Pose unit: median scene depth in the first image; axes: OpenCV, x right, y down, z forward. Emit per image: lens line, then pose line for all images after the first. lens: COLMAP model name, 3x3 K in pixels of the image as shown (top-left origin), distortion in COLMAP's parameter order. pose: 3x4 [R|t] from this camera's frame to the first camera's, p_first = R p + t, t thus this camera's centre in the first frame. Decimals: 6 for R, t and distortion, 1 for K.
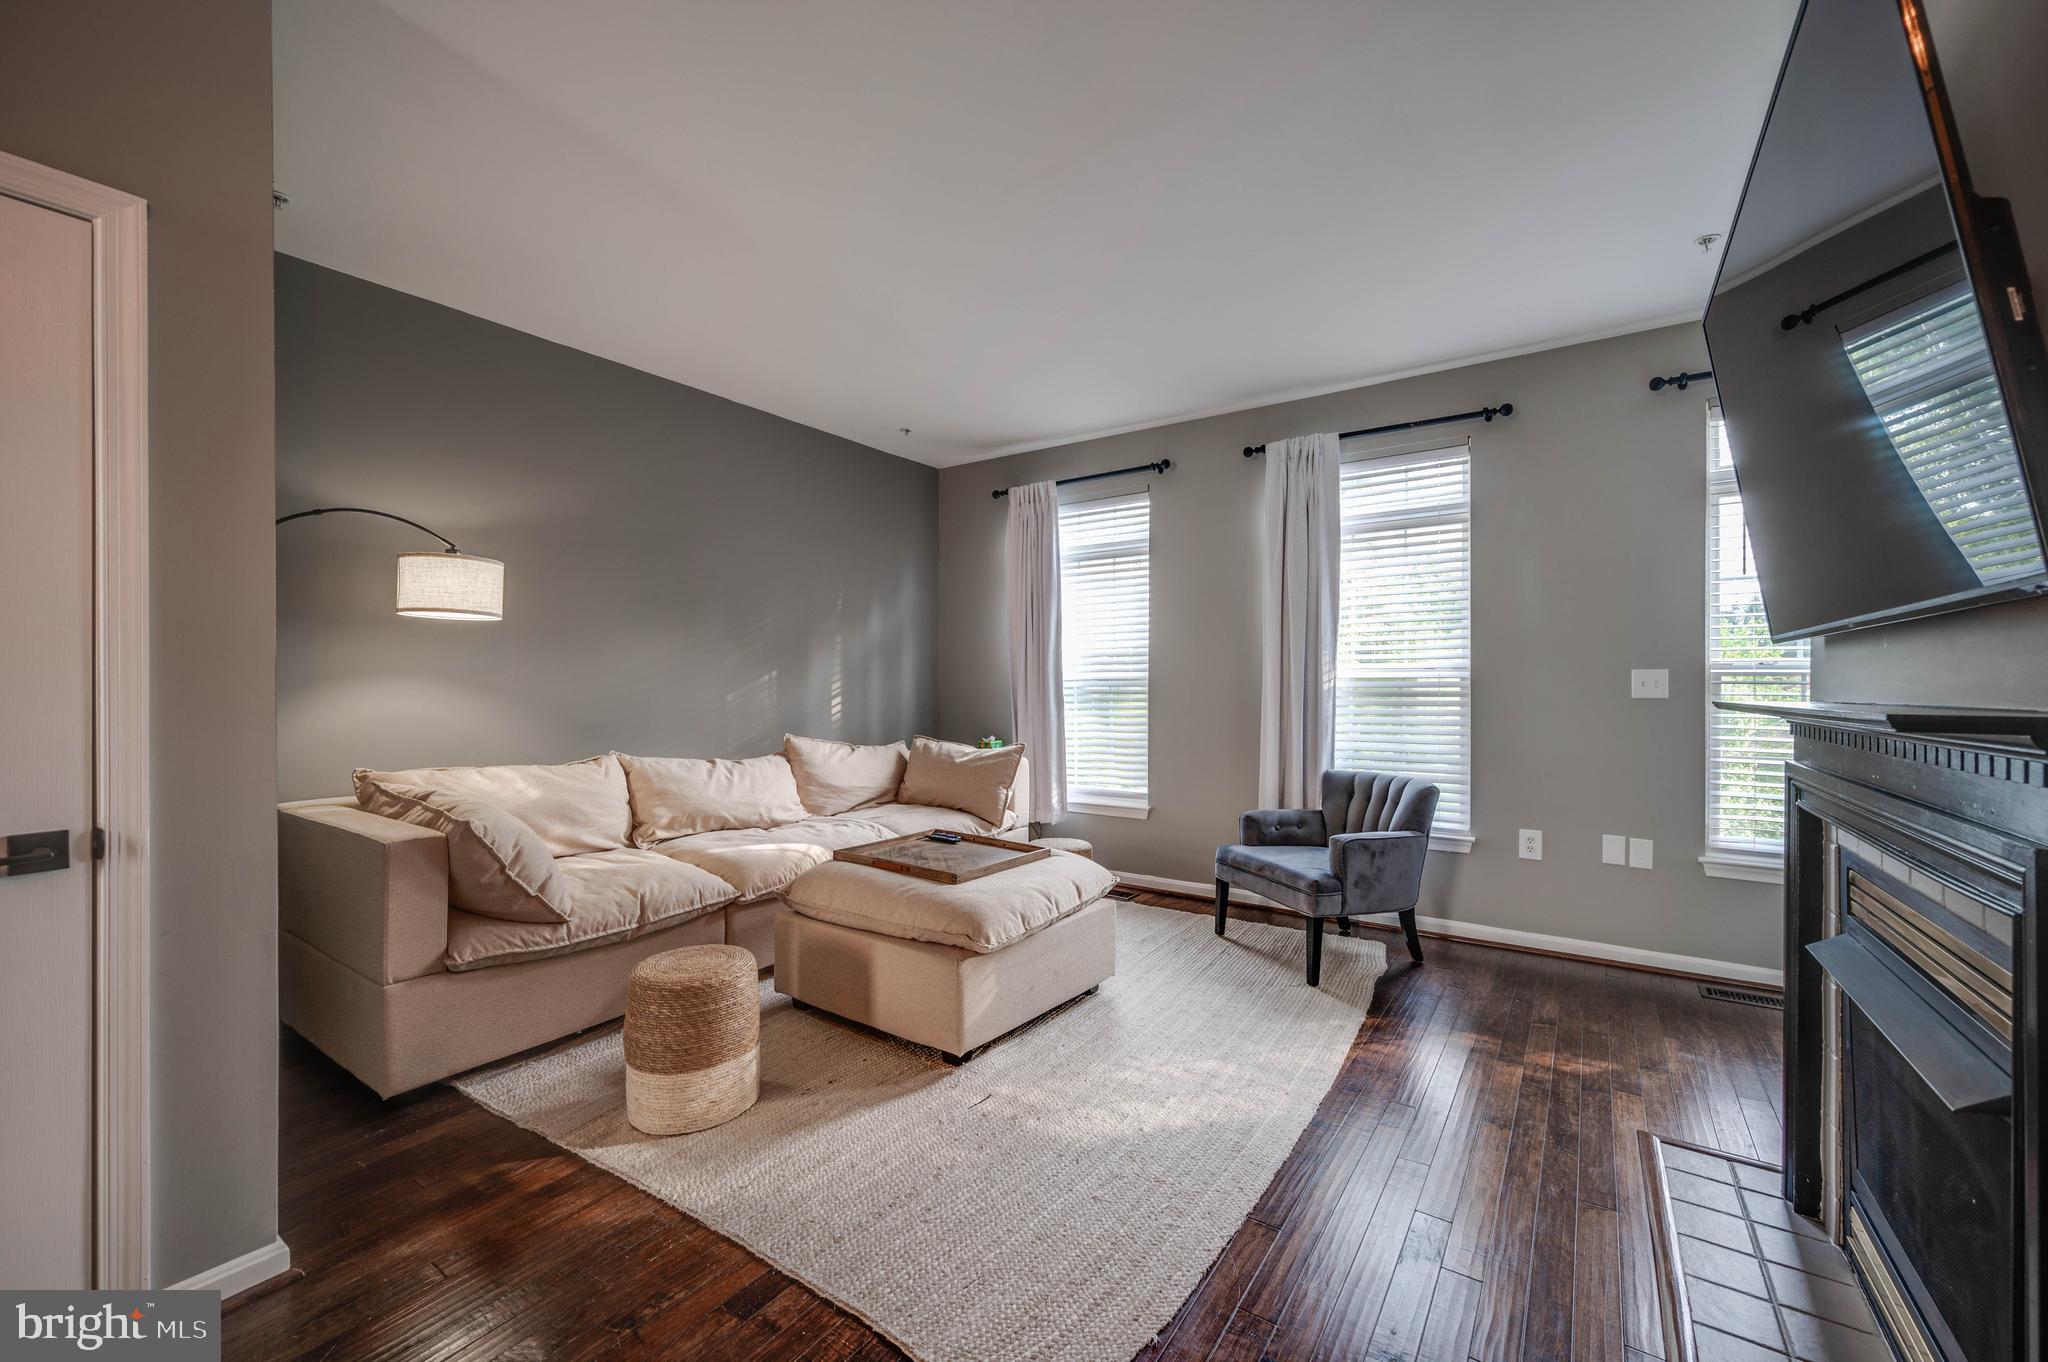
lens RADIAL K [[814.2, 0, 1024.0], [0, 814.2, 681.0], [0, 0, 1]] dist [-0.000871, -0.000081]
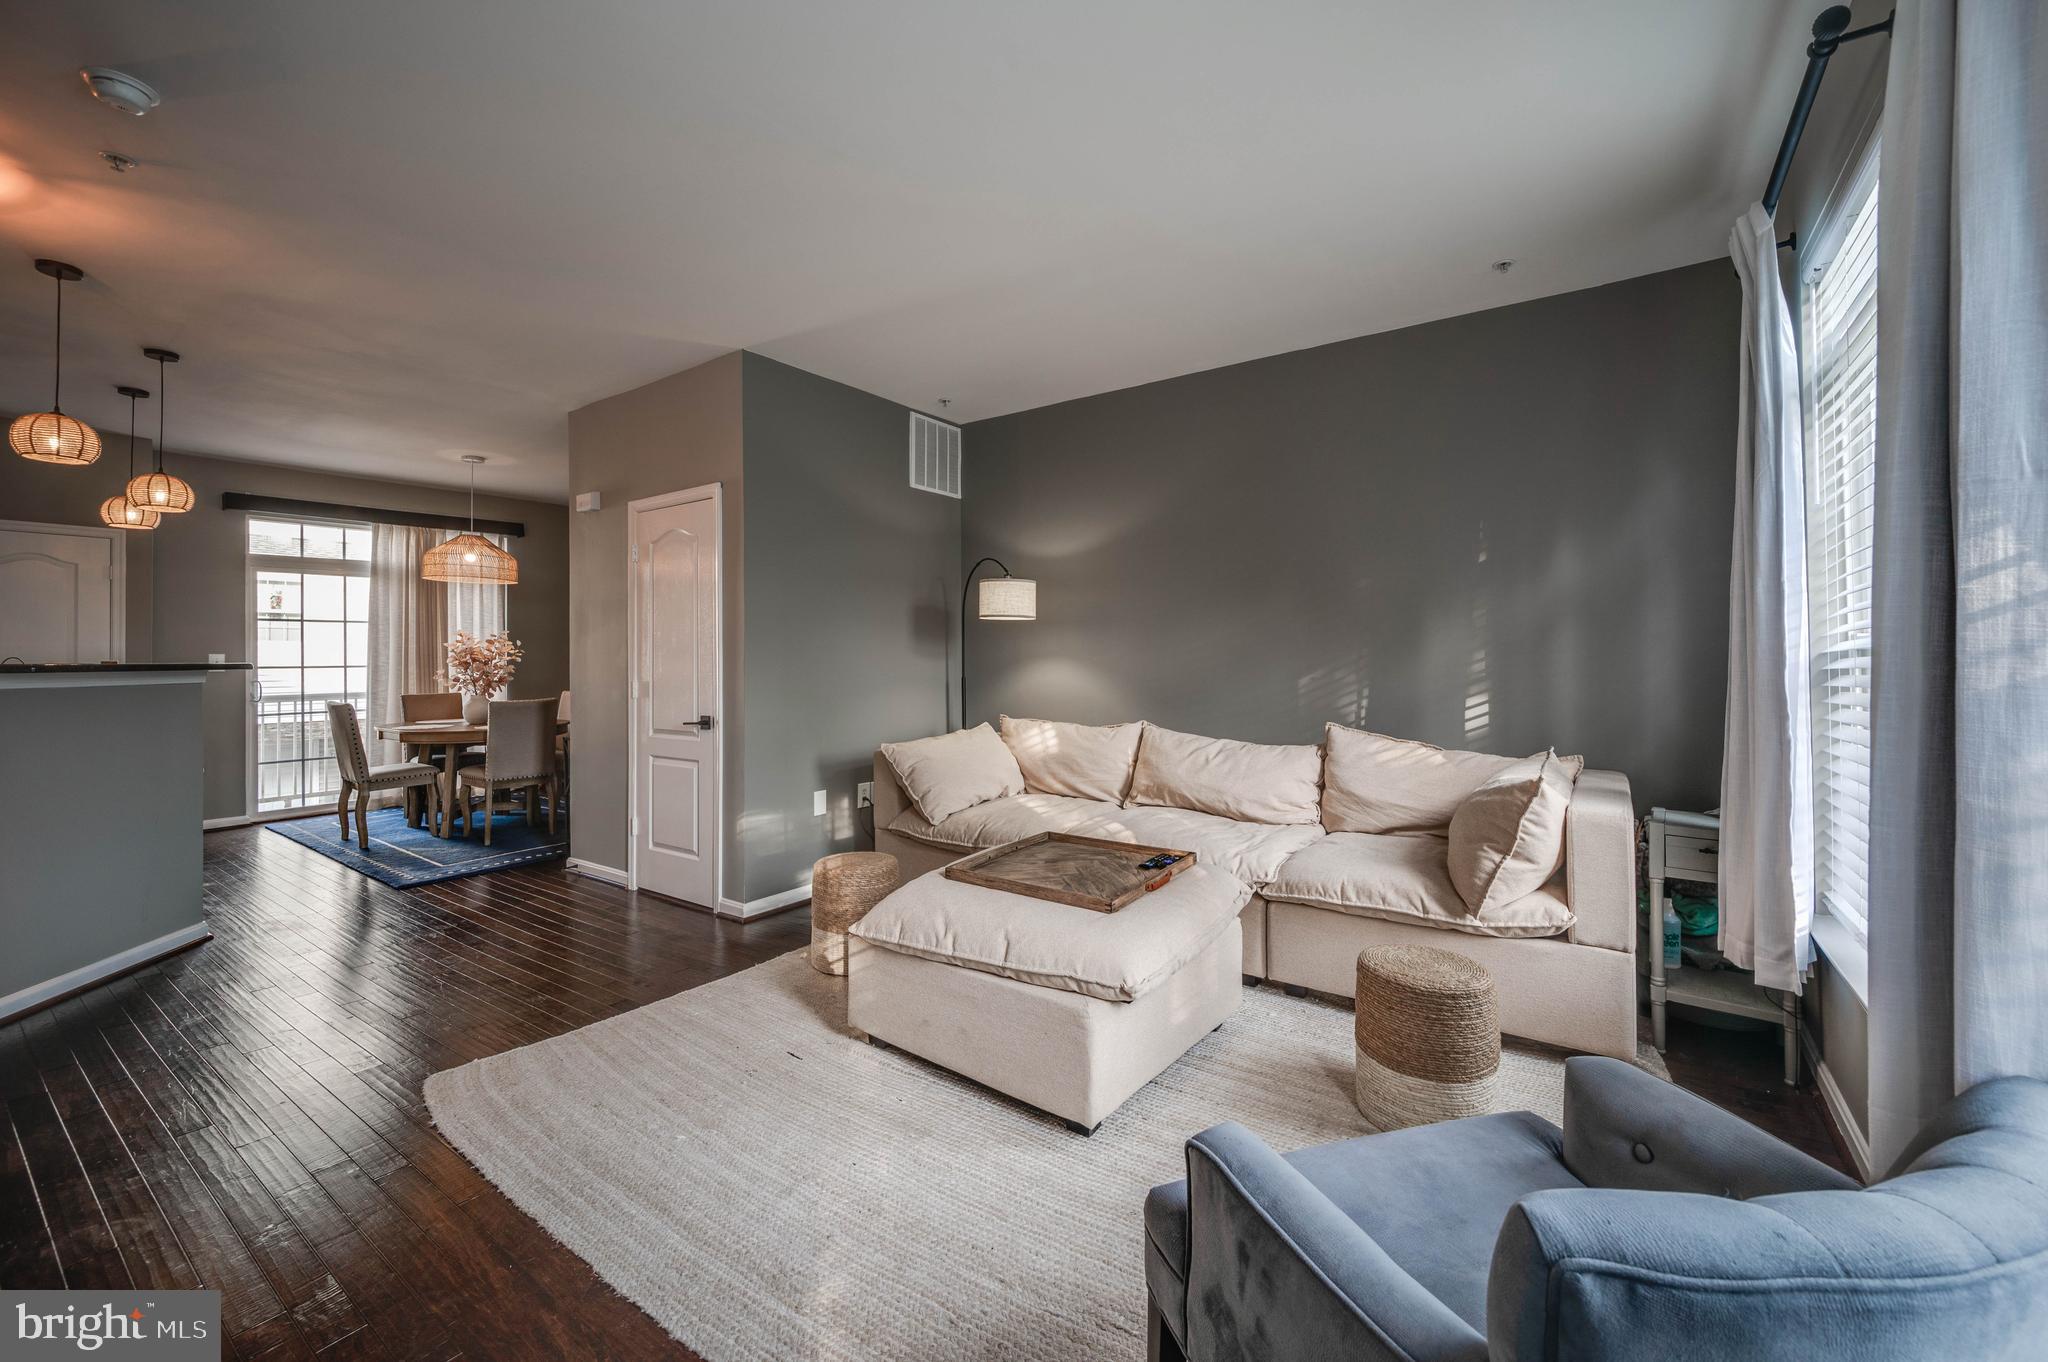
lens RADIAL K [[821.4, 0, 1035.5], [0, 821.4, 664.4], [0, 0, 1]] dist [-0.000925, -0.000207]
pose [[-0.013220, 0.000888, -0.999912, 0.642483], [0.005542, 0.999984, 0.000815, 0.004817], [0.999897, -0.005531, -0.013225, 0.843147]]
